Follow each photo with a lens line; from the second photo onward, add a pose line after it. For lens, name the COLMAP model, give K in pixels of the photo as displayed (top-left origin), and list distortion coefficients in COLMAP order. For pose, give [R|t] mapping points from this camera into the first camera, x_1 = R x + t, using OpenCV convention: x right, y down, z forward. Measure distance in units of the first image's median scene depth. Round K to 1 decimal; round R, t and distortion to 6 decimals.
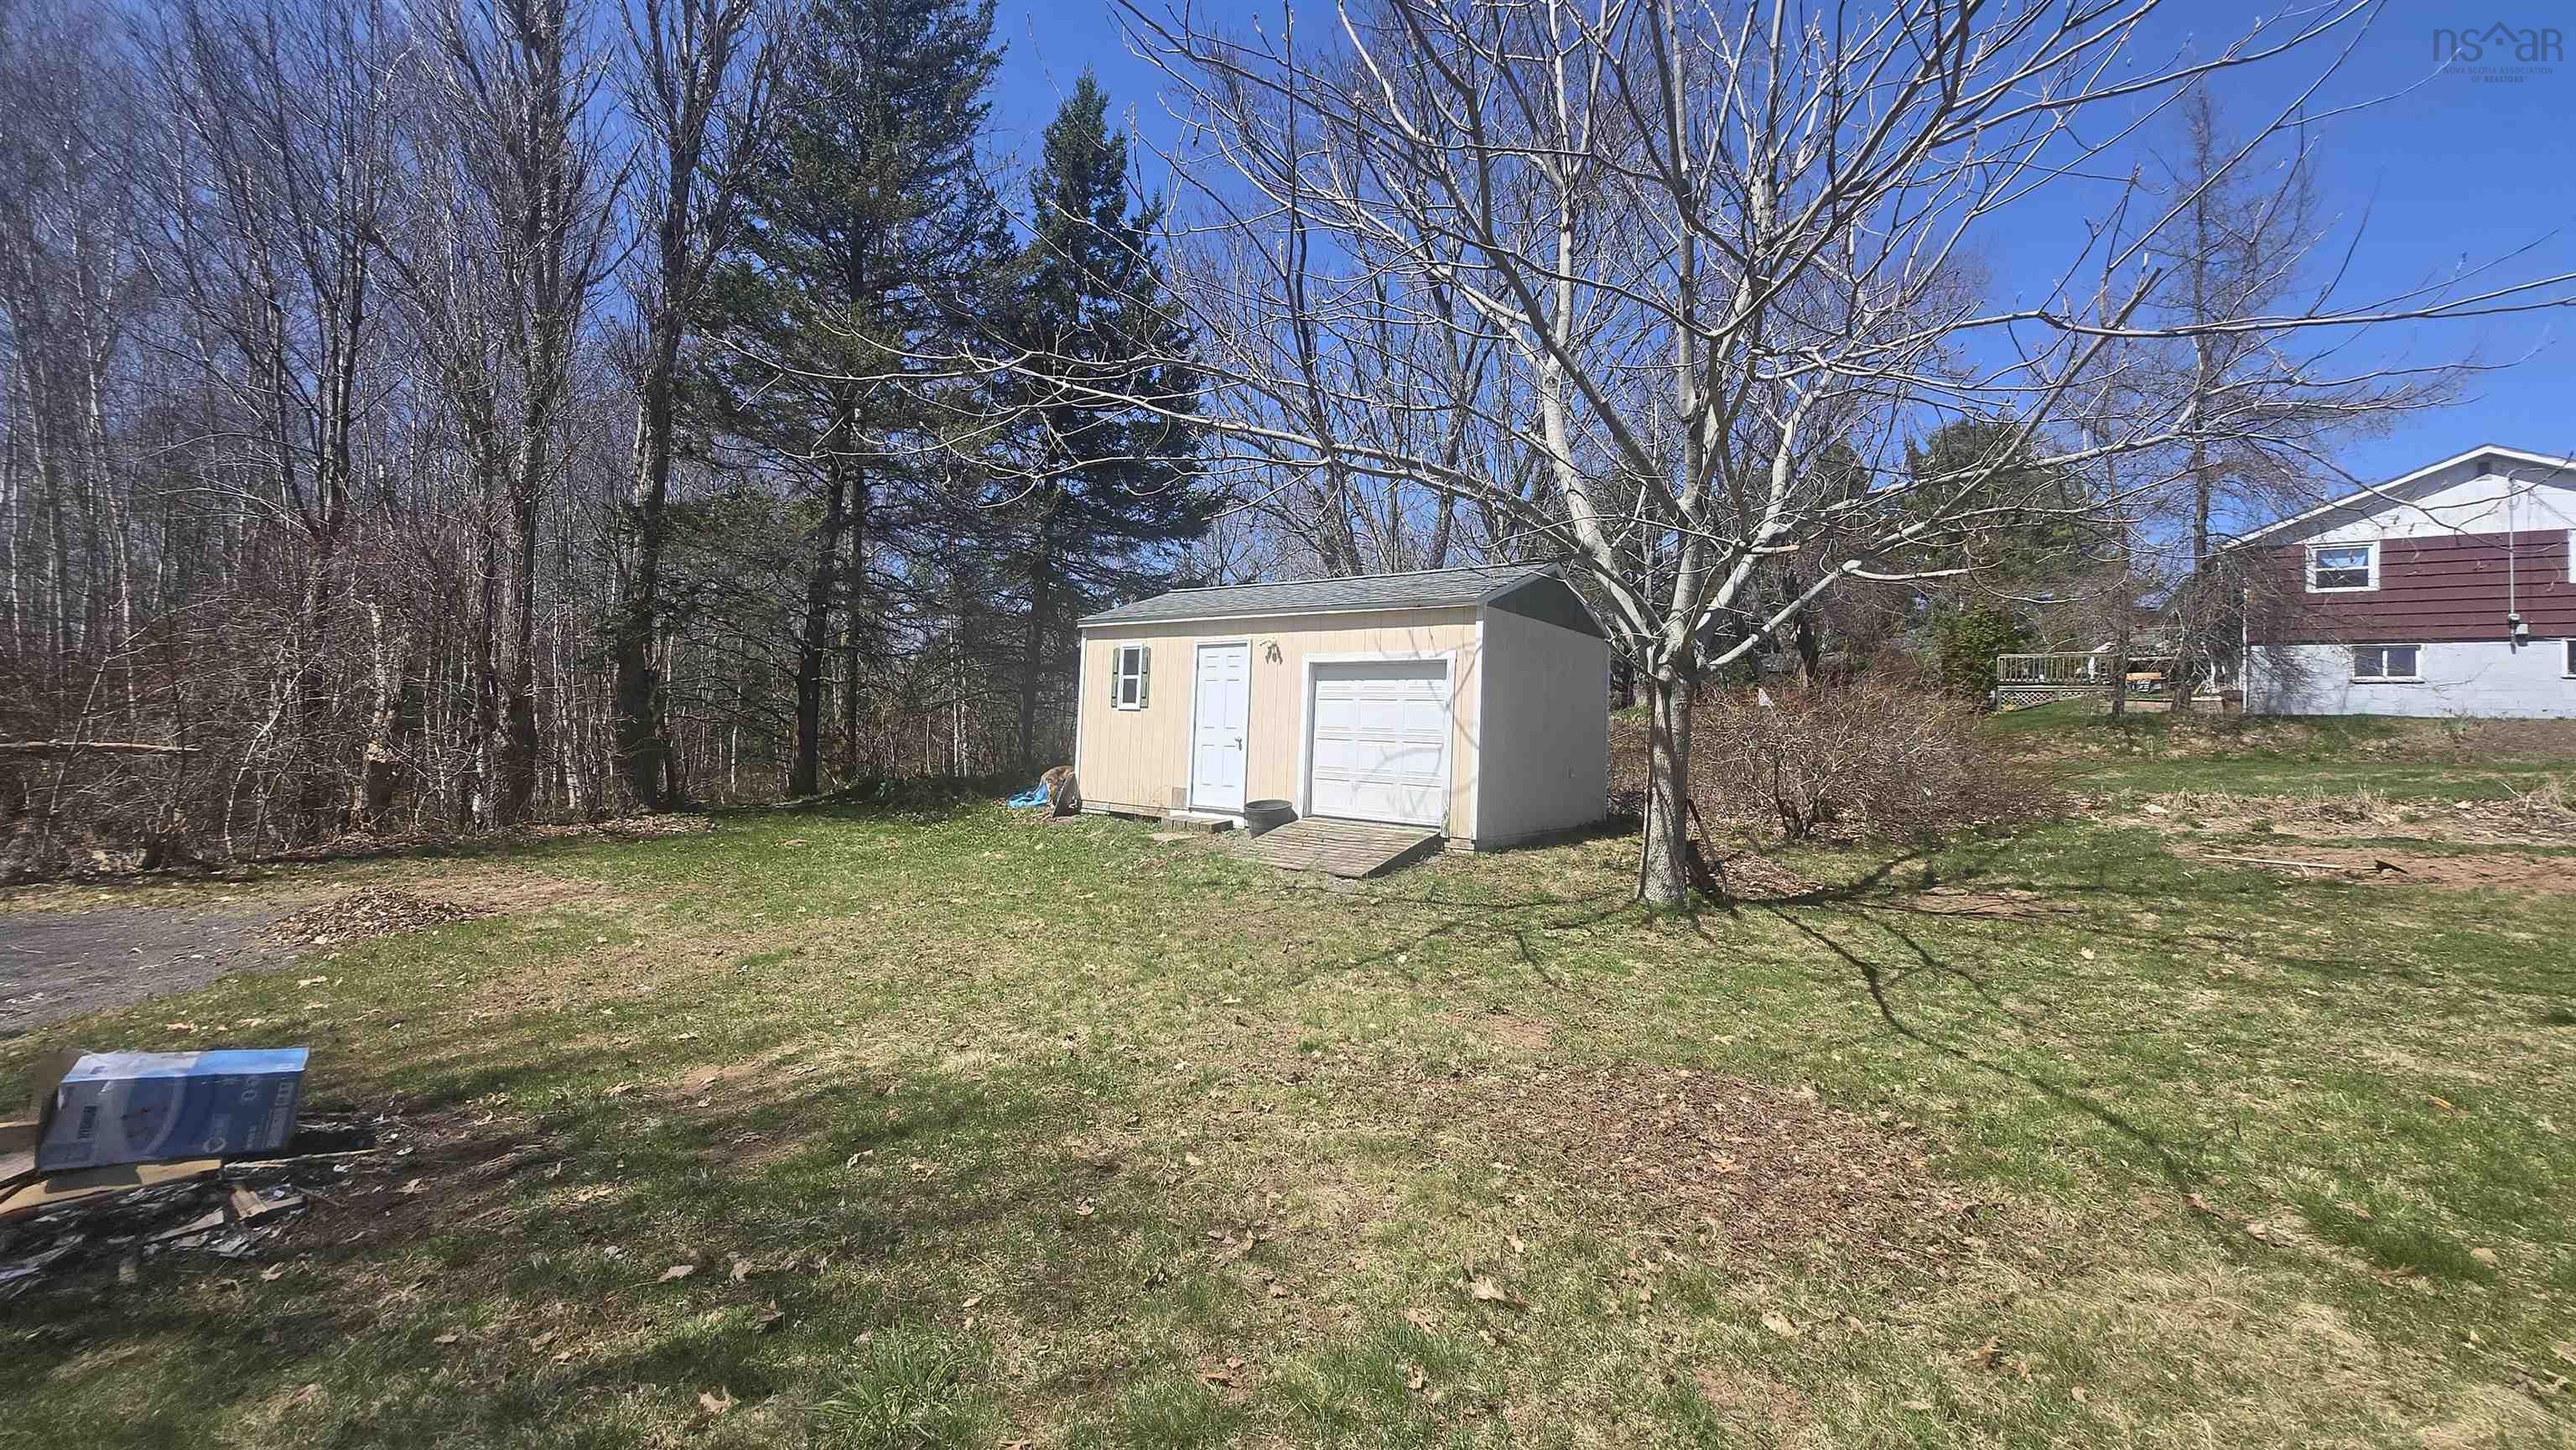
lens RADIAL K [[998.9, 0, 1290.8], [0, 998.9, 697.5], [0, 0, 1]] dist [-0.000308, -0.000053]
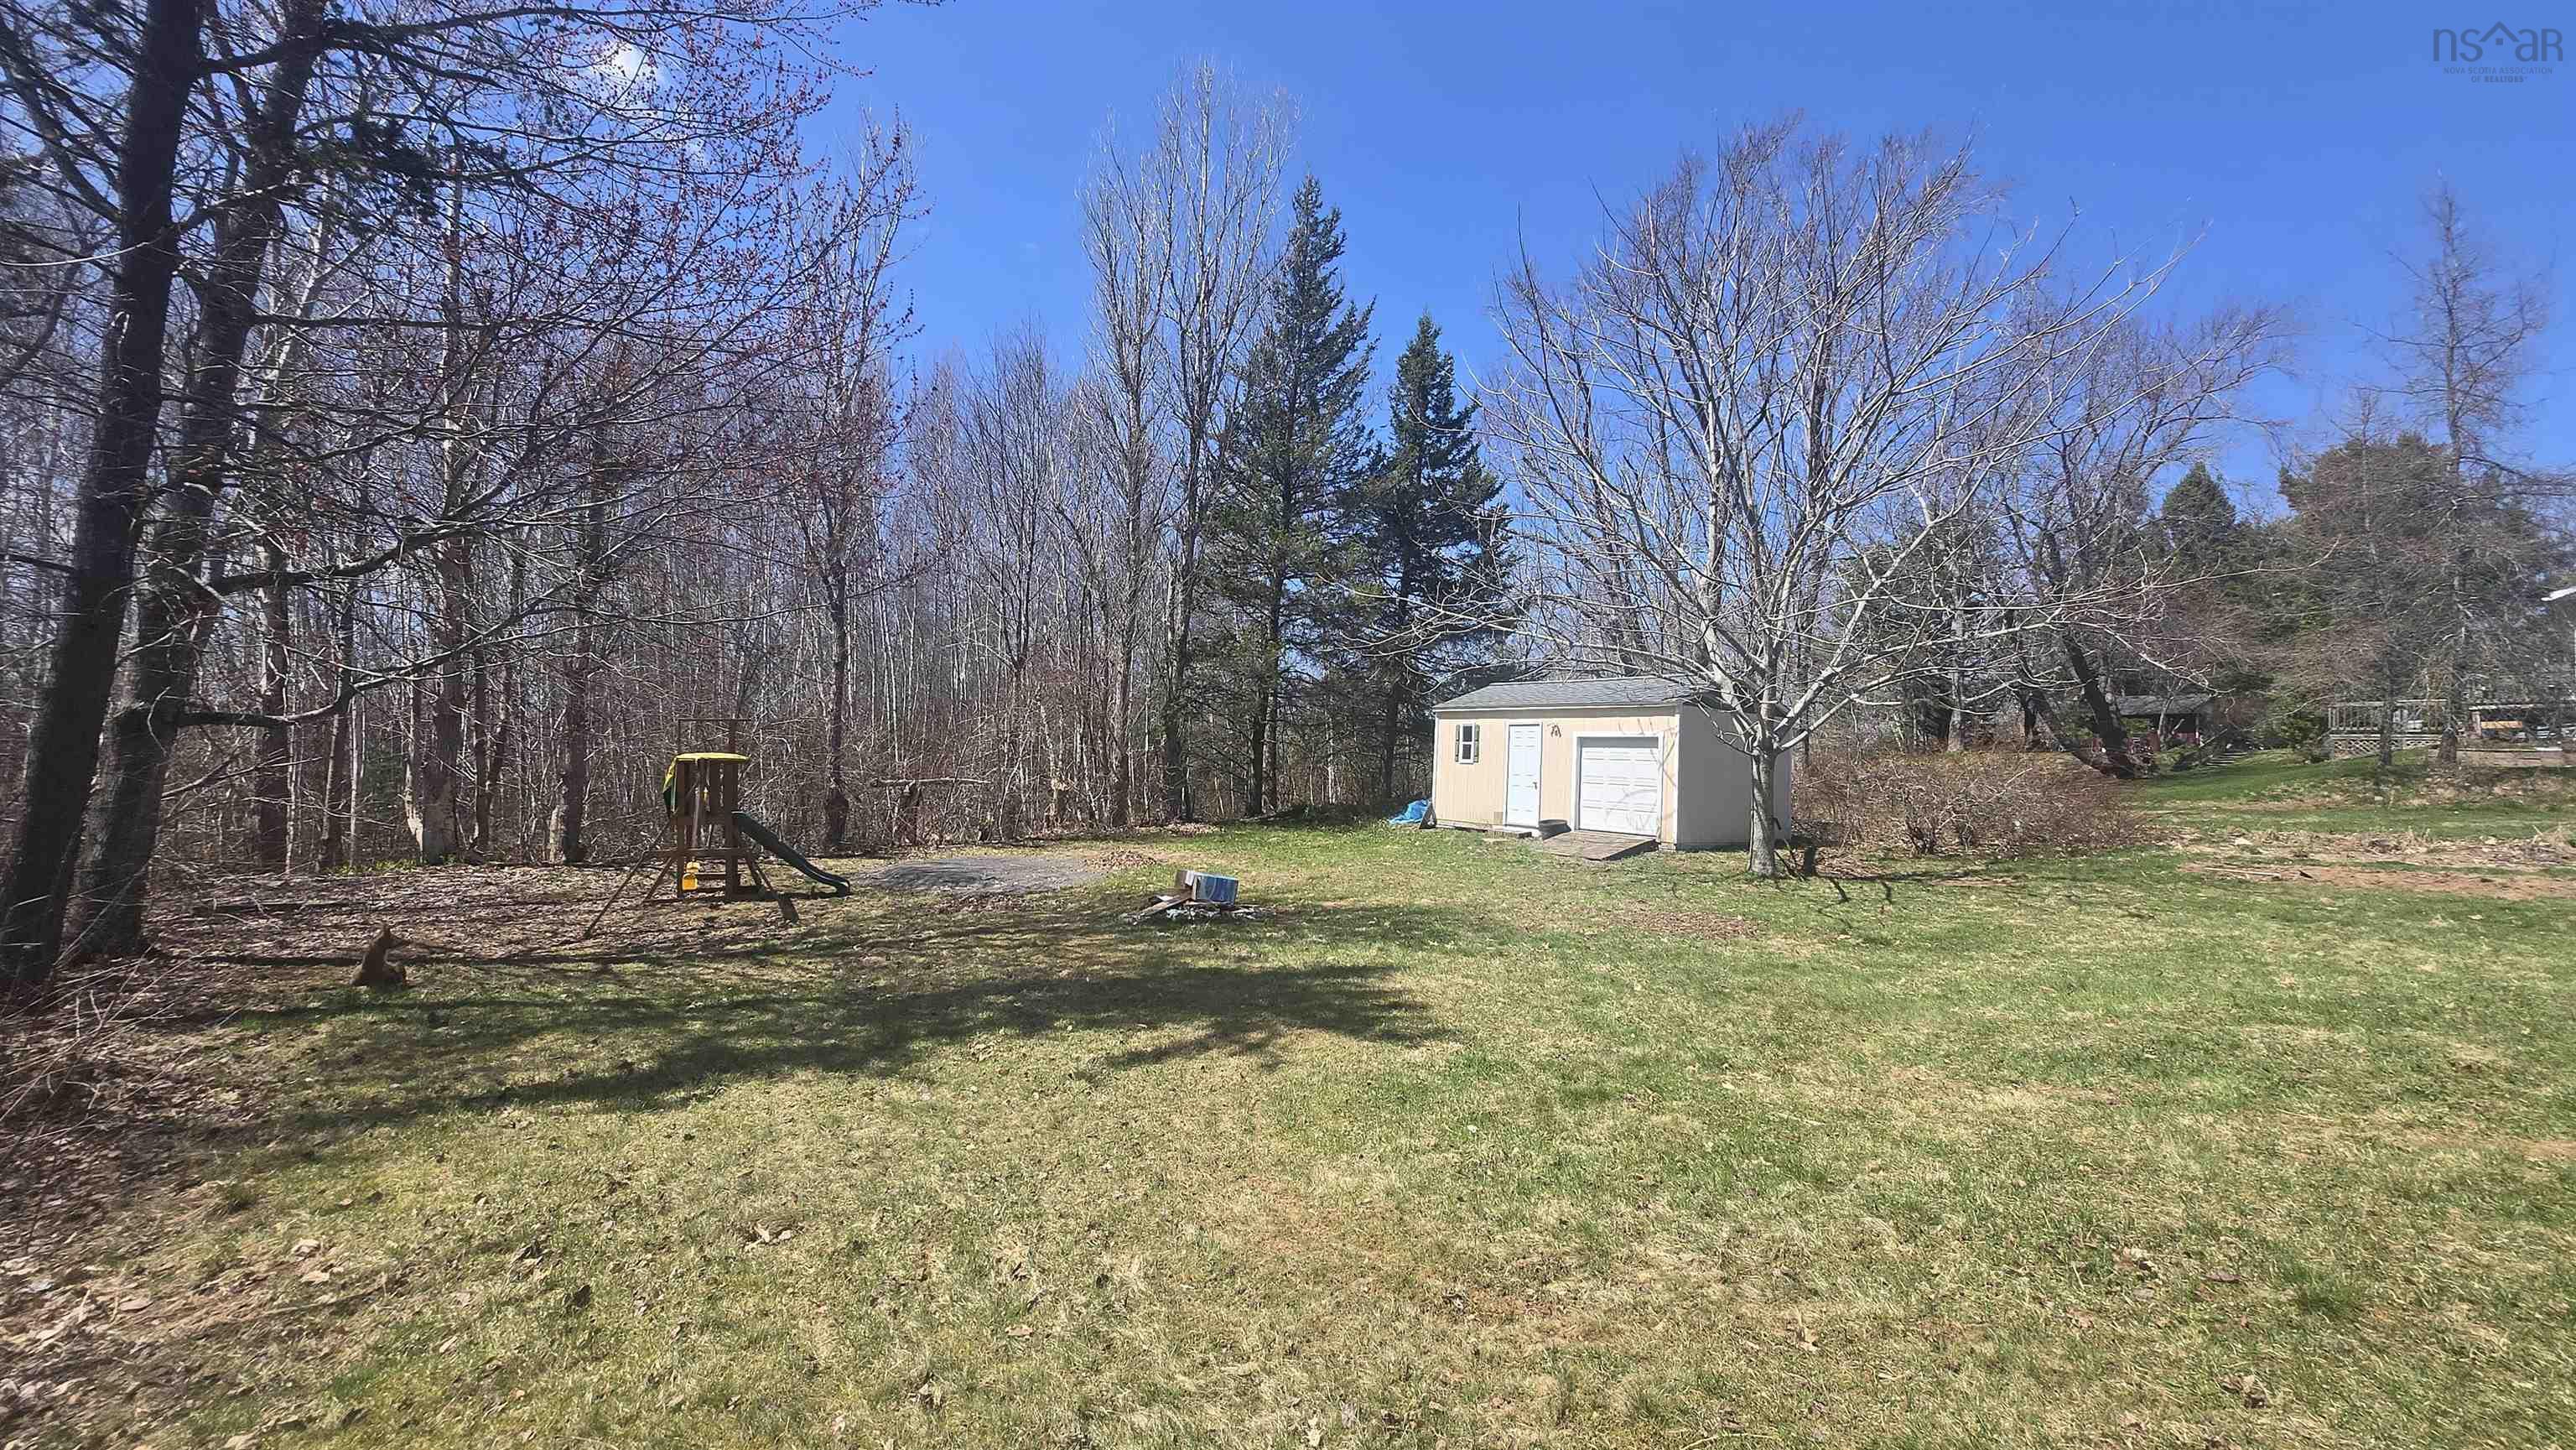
lens RADIAL K [[998.9, 0, 1290.8], [0, 998.9, 697.5], [0, 0, 1]] dist [-0.000308, -0.000053]
pose [[0.952338, -0.016603, -0.304594, 0.061442], [0.004459, 0.999169, -0.040524, -0.030288], [0.305014, 0.037234, 0.951620, -0.628326]]
